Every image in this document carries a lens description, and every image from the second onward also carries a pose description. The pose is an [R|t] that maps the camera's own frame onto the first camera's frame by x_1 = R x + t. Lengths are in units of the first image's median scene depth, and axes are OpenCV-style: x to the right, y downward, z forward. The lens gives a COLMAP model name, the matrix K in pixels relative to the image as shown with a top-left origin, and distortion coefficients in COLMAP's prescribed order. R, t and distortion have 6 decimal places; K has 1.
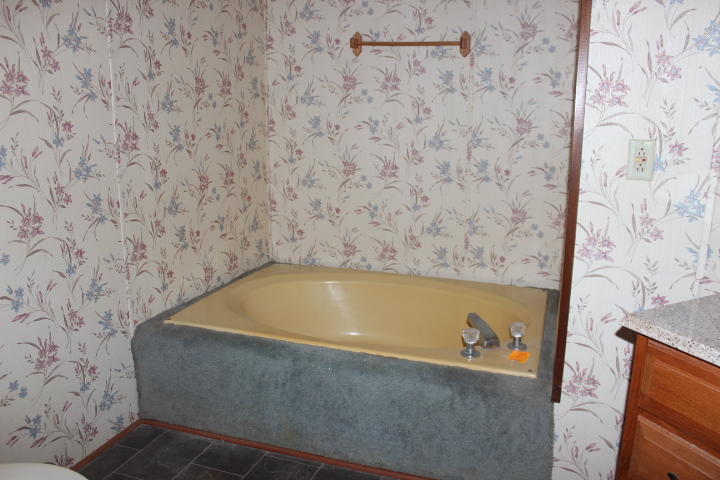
lens RADIAL K [[608.4, 0, 360.0], [0, 608.4, 240.0], [0, 0, 1]] dist [-0.181302, 0.195821]
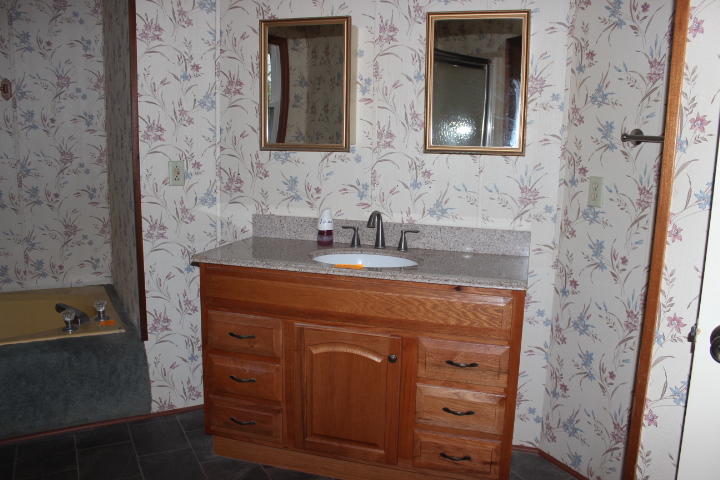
lens RADIAL K [[608.4, 0, 360.0], [0, 608.4, 240.0], [0, 0, 1]] dist [-0.181302, 0.195821]
pose [[0.676285, -0.113292, 0.727876, -0.334734], [0.150493, 0.988511, 0.014032, 0.082202], [-0.721103, 0.100051, 0.685566, -0.397475]]
